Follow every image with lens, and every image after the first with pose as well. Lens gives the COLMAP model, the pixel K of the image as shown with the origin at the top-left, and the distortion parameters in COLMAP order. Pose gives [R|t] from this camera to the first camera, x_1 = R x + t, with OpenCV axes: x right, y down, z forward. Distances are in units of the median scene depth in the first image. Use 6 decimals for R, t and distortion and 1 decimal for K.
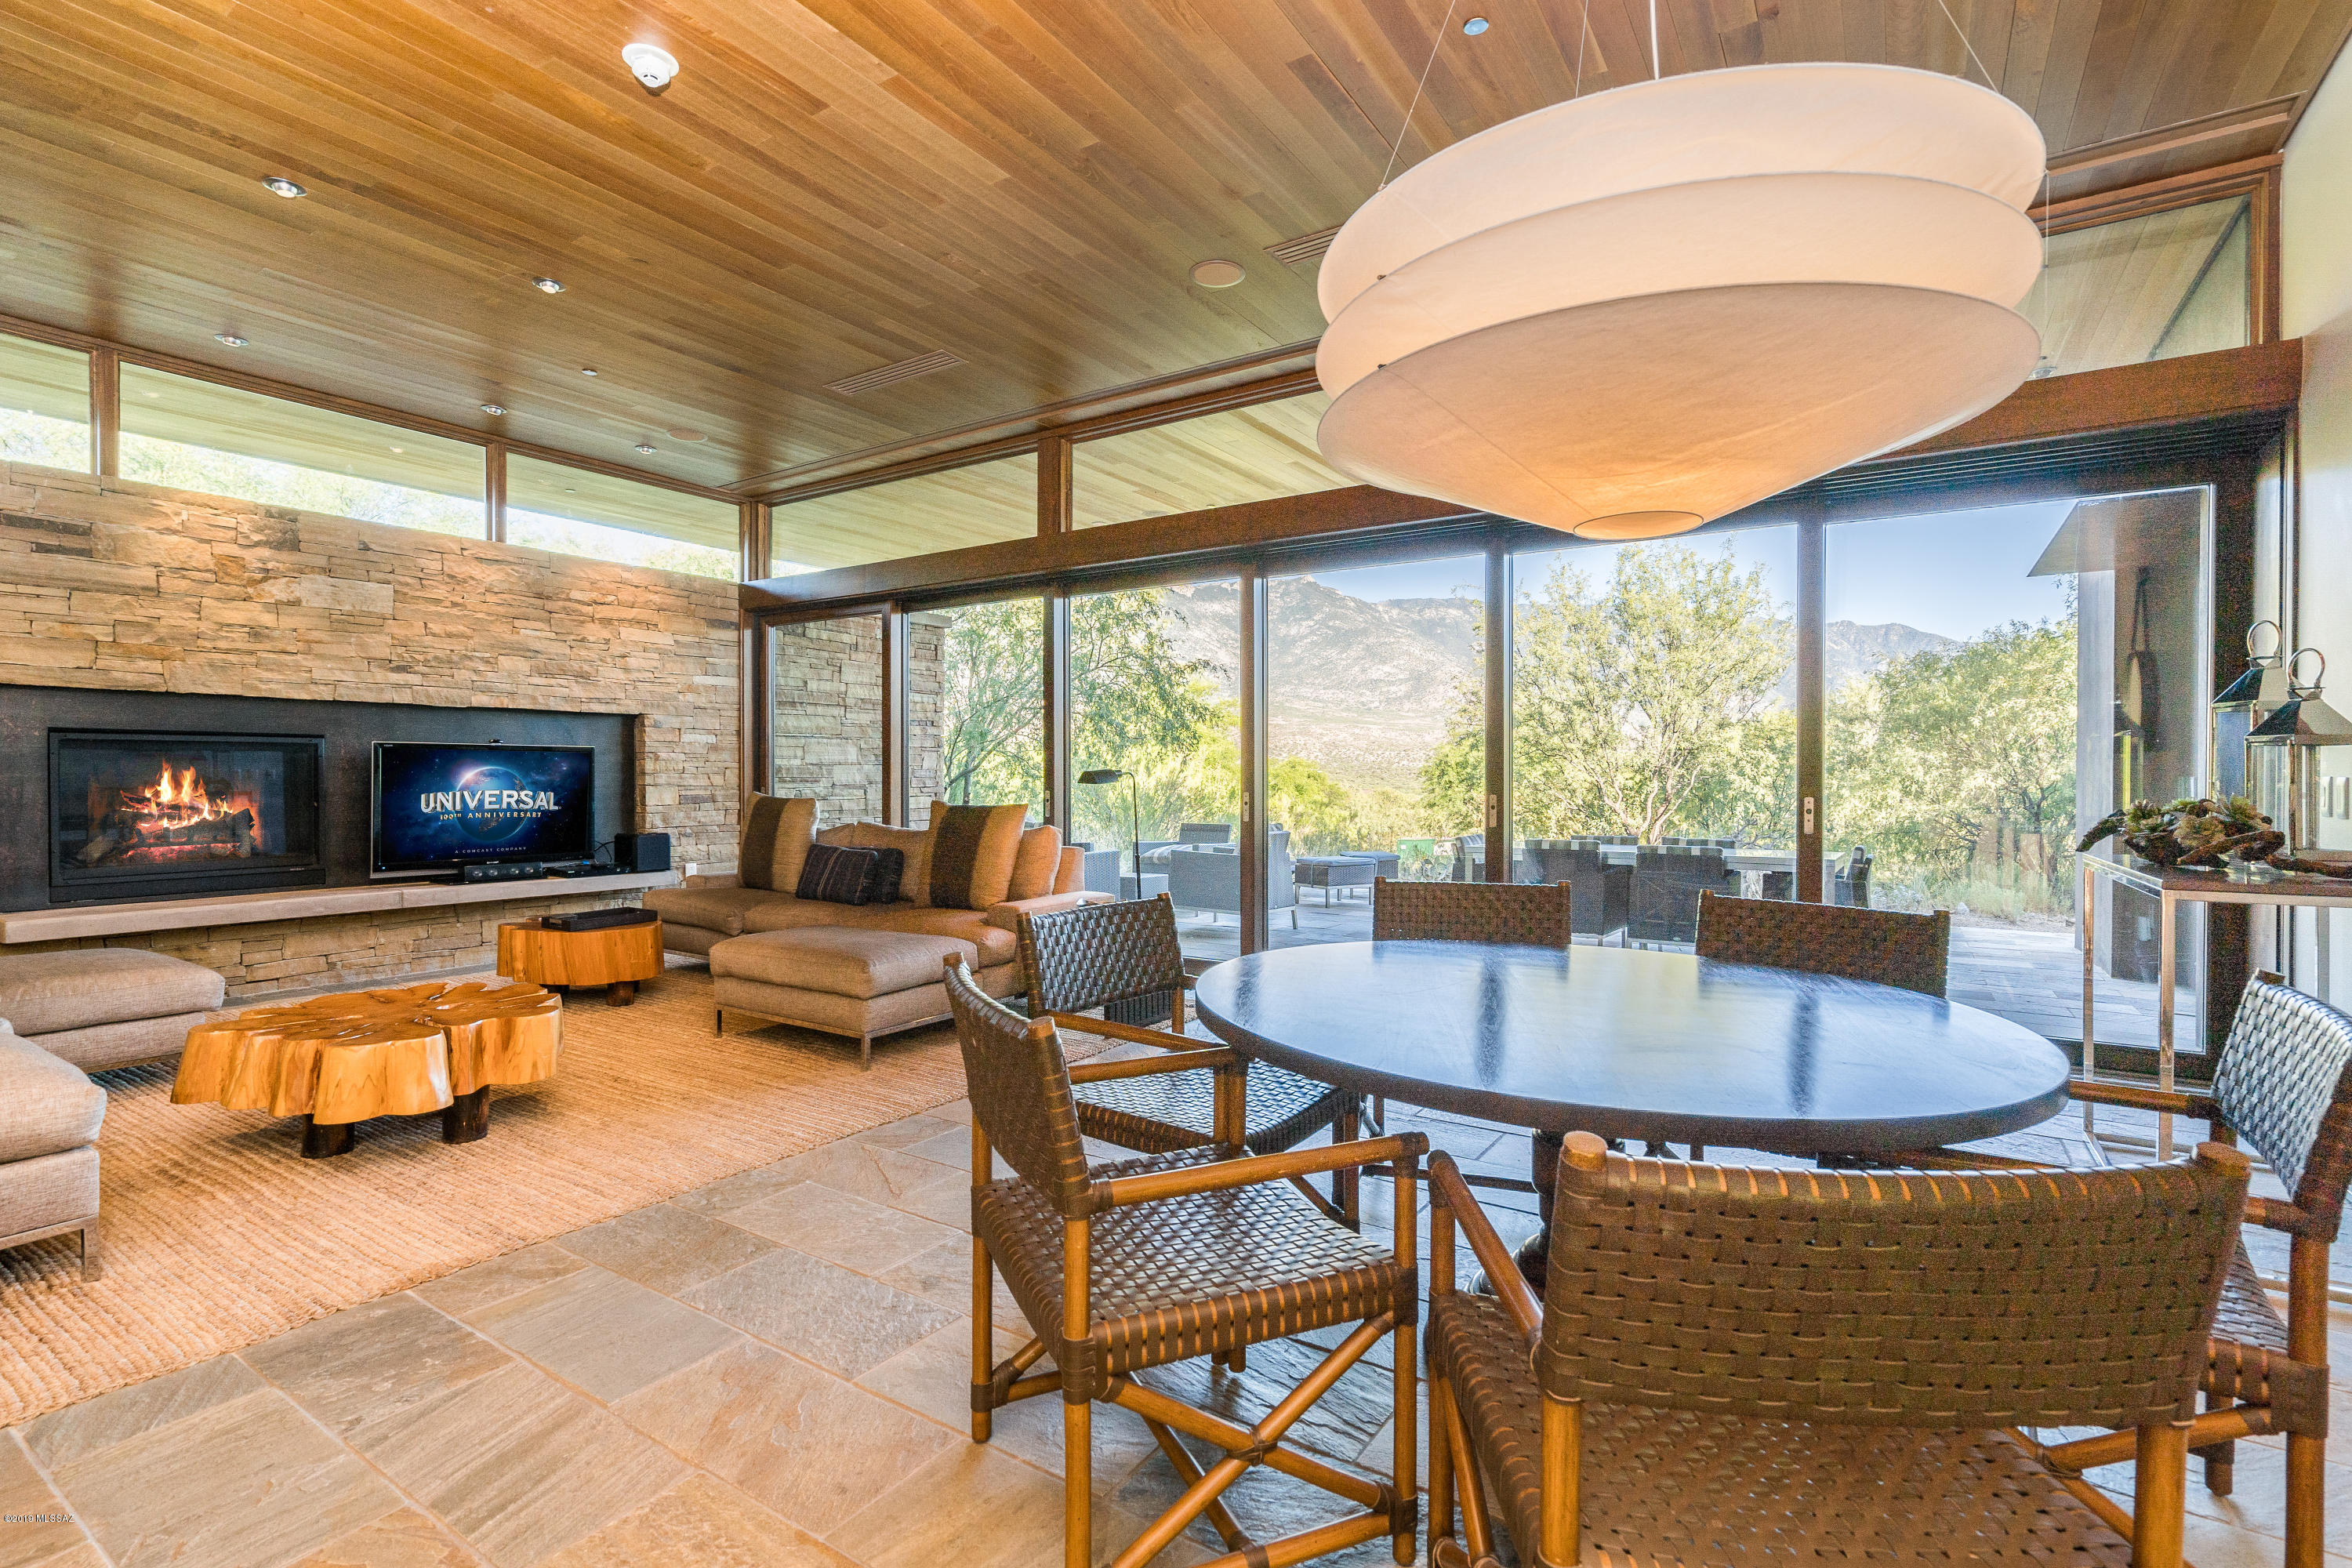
lens RADIAL K [[1065.2, 0, 1160.3], [0, 1065.2, 784.1], [0, 0, 1]] dist [0.008298, 0.000280]
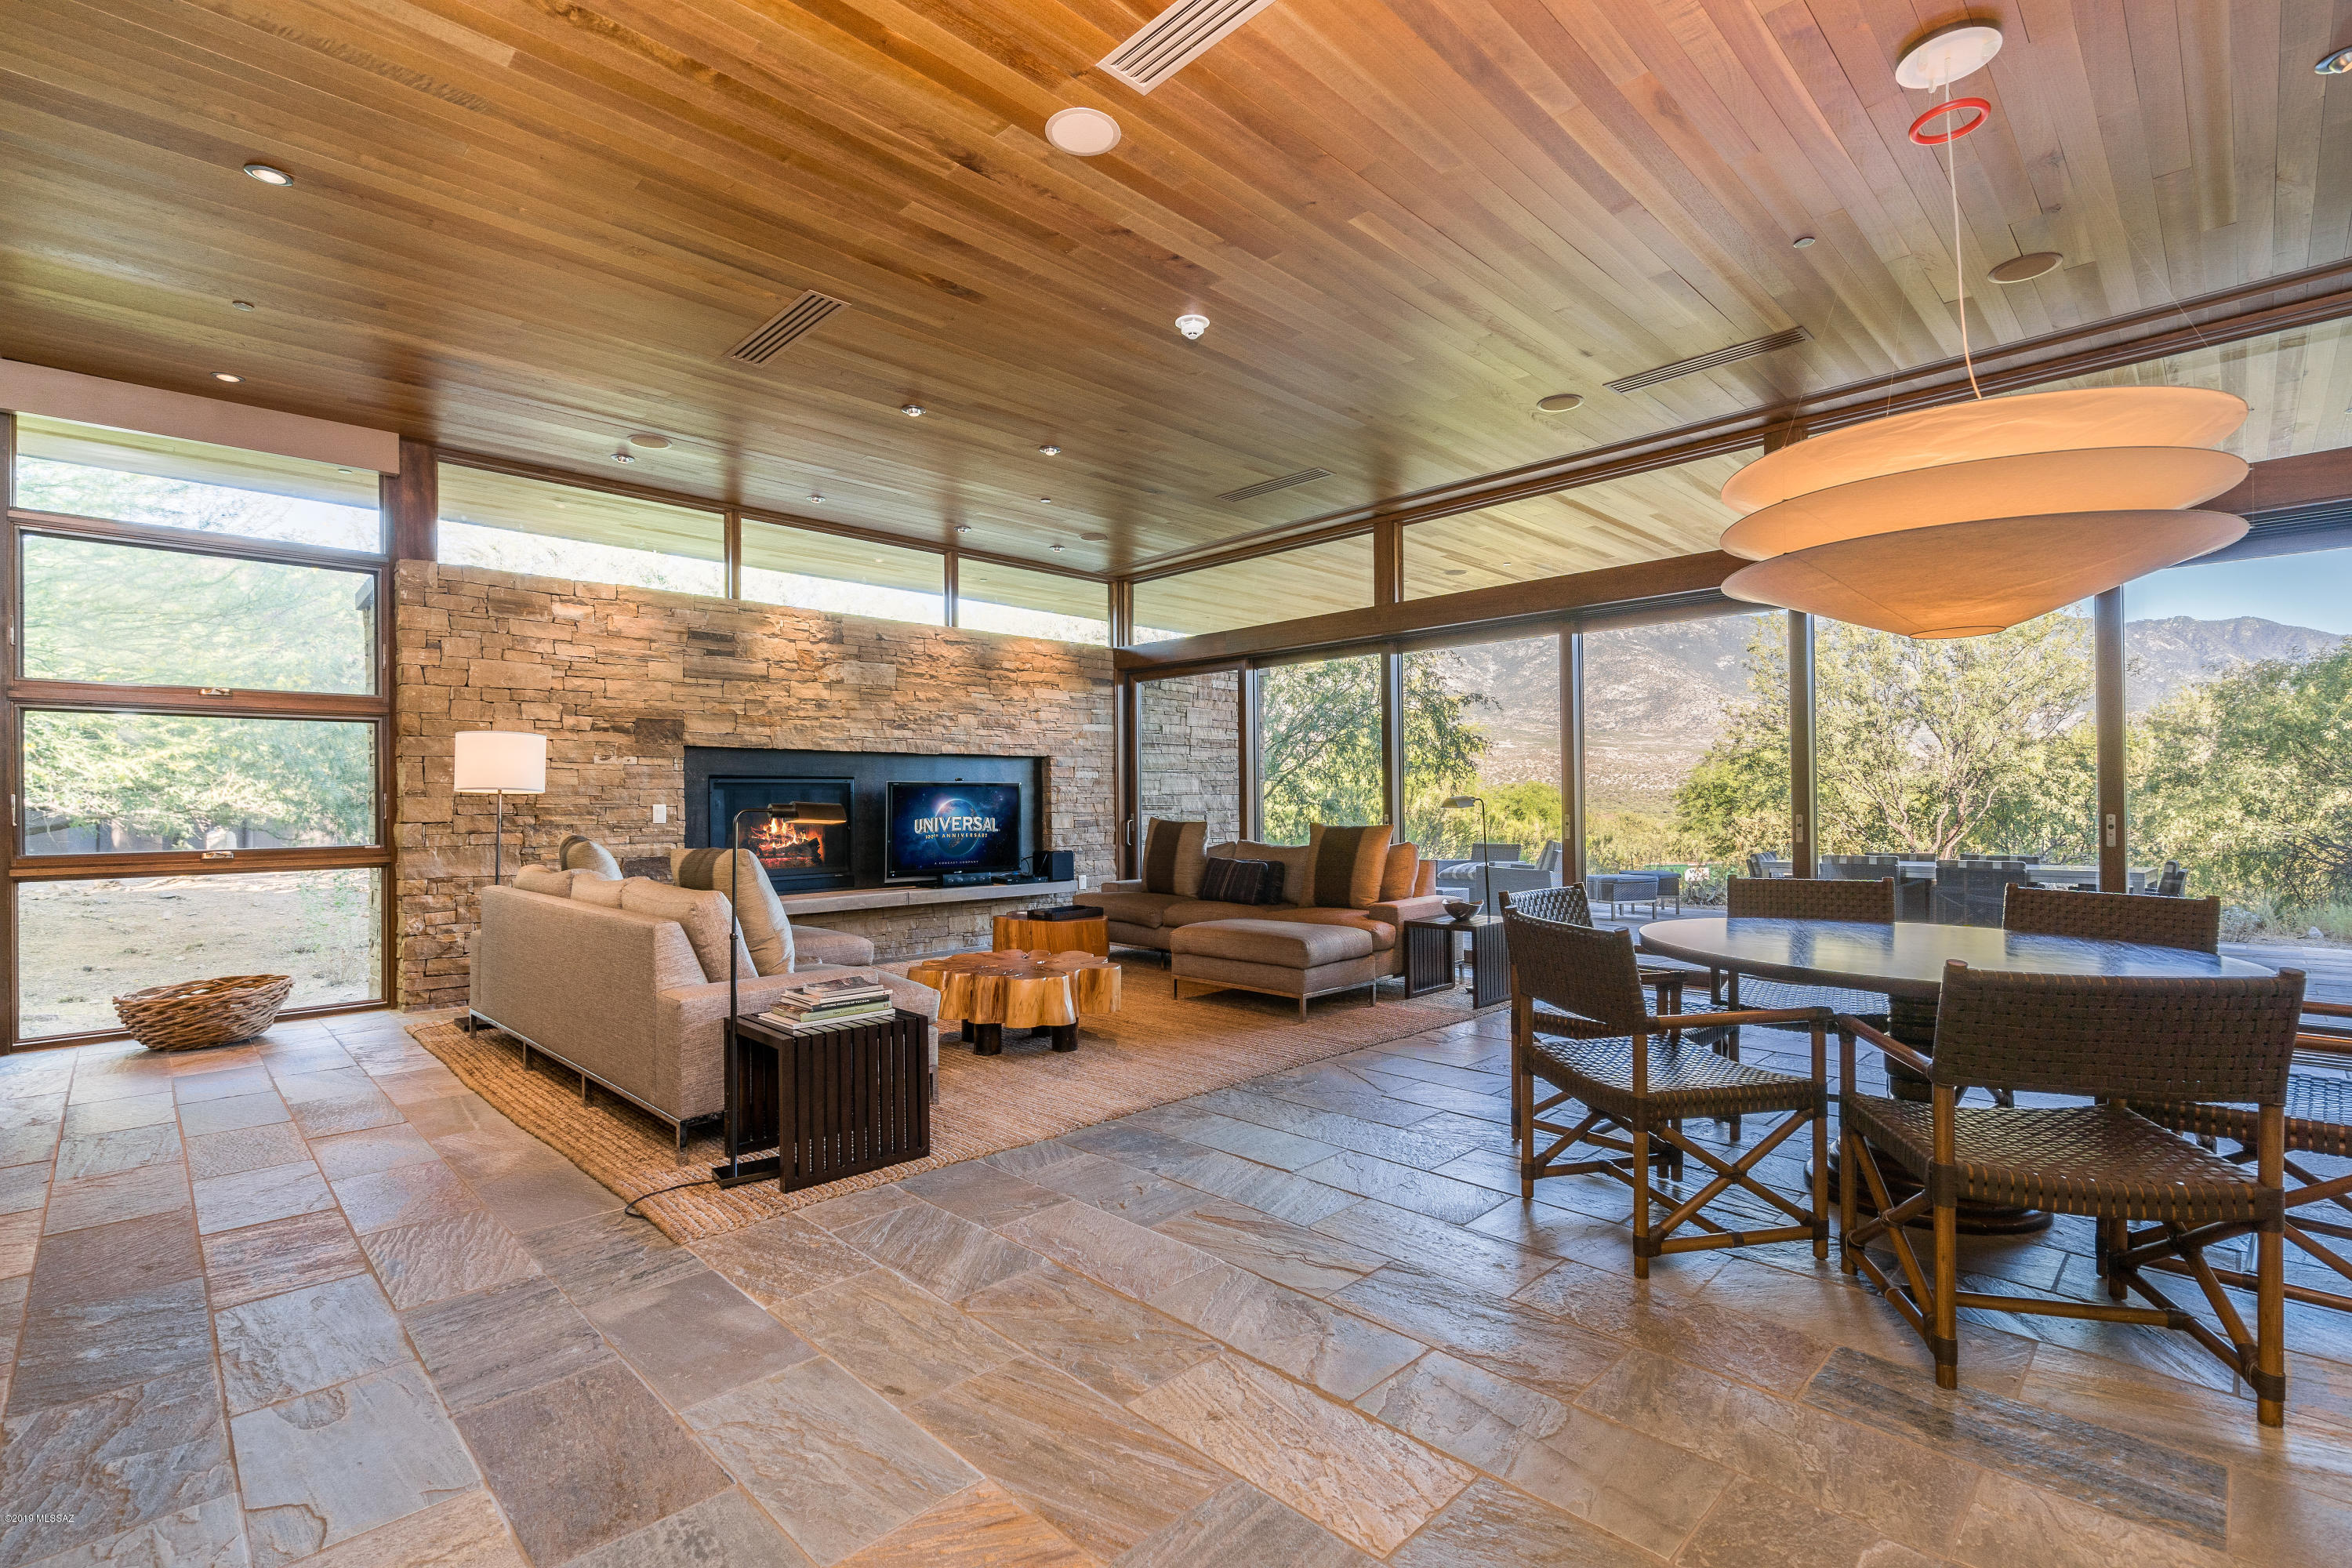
lens RADIAL K [[1065.2, 0, 1172.7], [0, 1065.2, 794.9], [0, 0, 1]] dist [0.008298, 0.000280]
pose [[0.982431, -0.010759, -0.186318, -0.113695], [0.007940, 0.999843, -0.015870, 0.001165], [0.186459, 0.014112, 0.982361, -0.217848]]
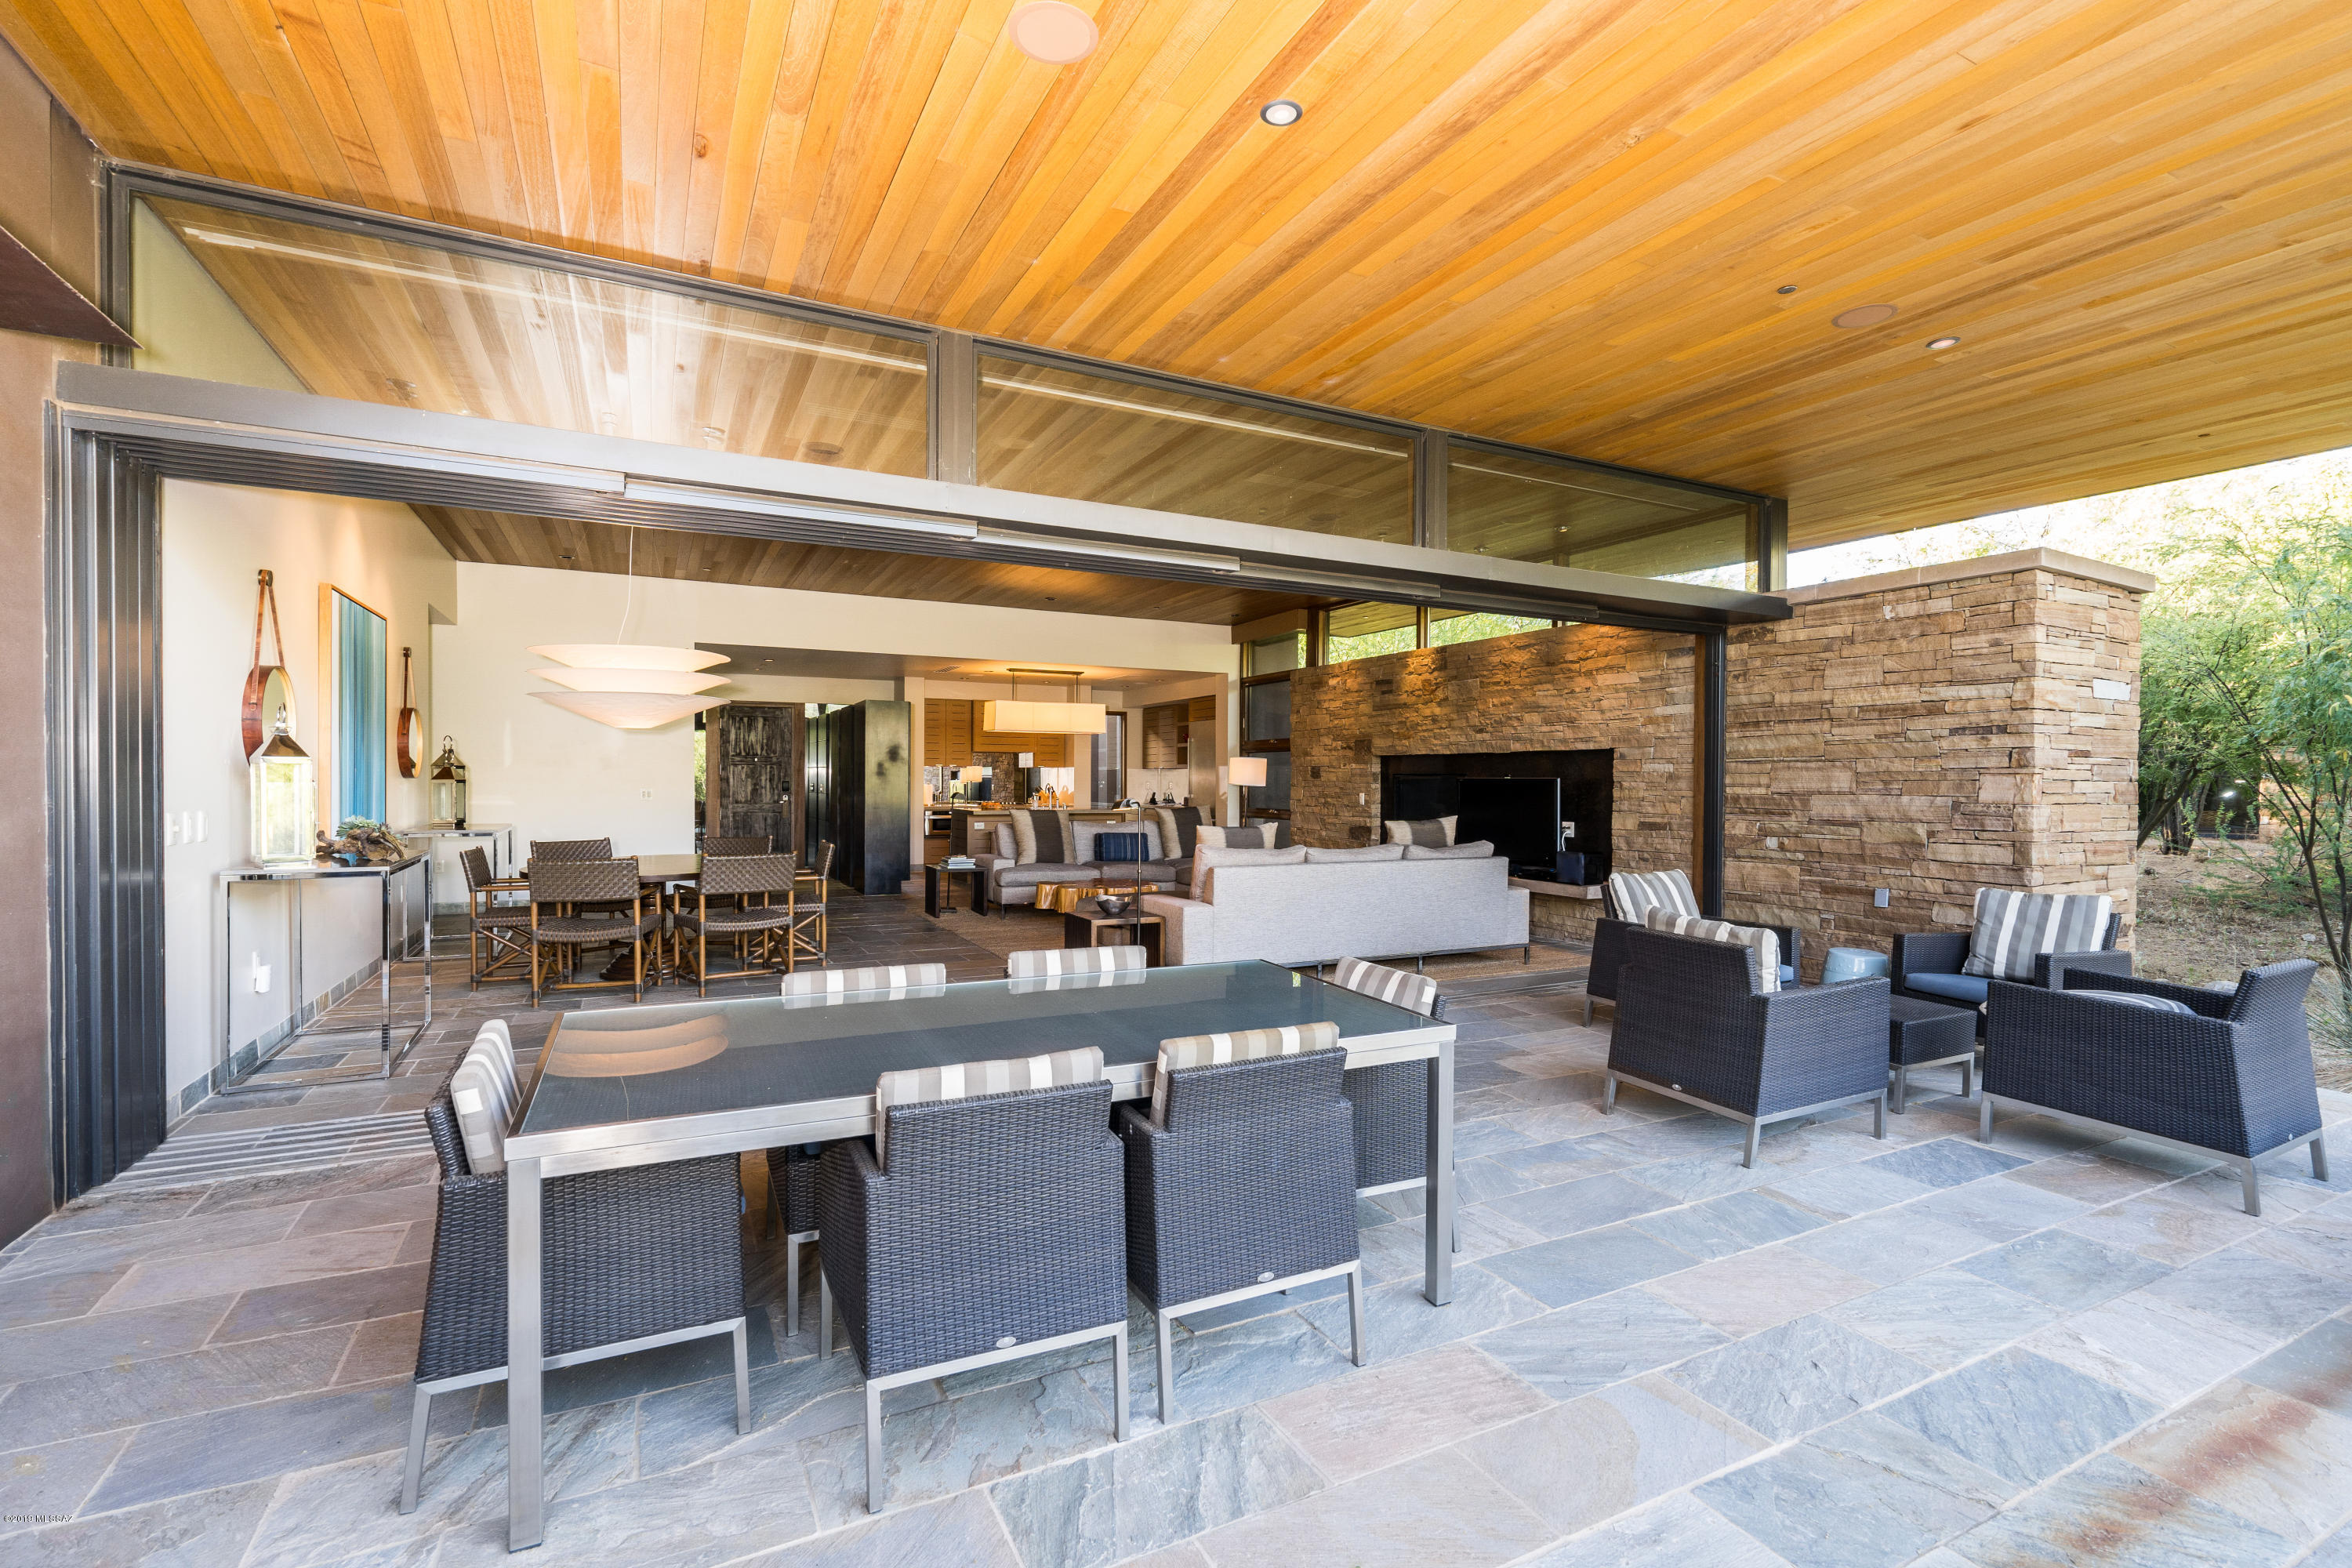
lens RADIAL K [[1065.2, 0, 1109.1], [0, 1065.2, 785.5], [0, 0, 1]] dist [0.008298, 0.000280]
pose [[-0.494802, -0.003208, -0.869000, 0.801804], [-0.016002, 0.999857, 0.005420, -0.025019], [0.868858, 0.016588, -0.494783, 1.152455]]
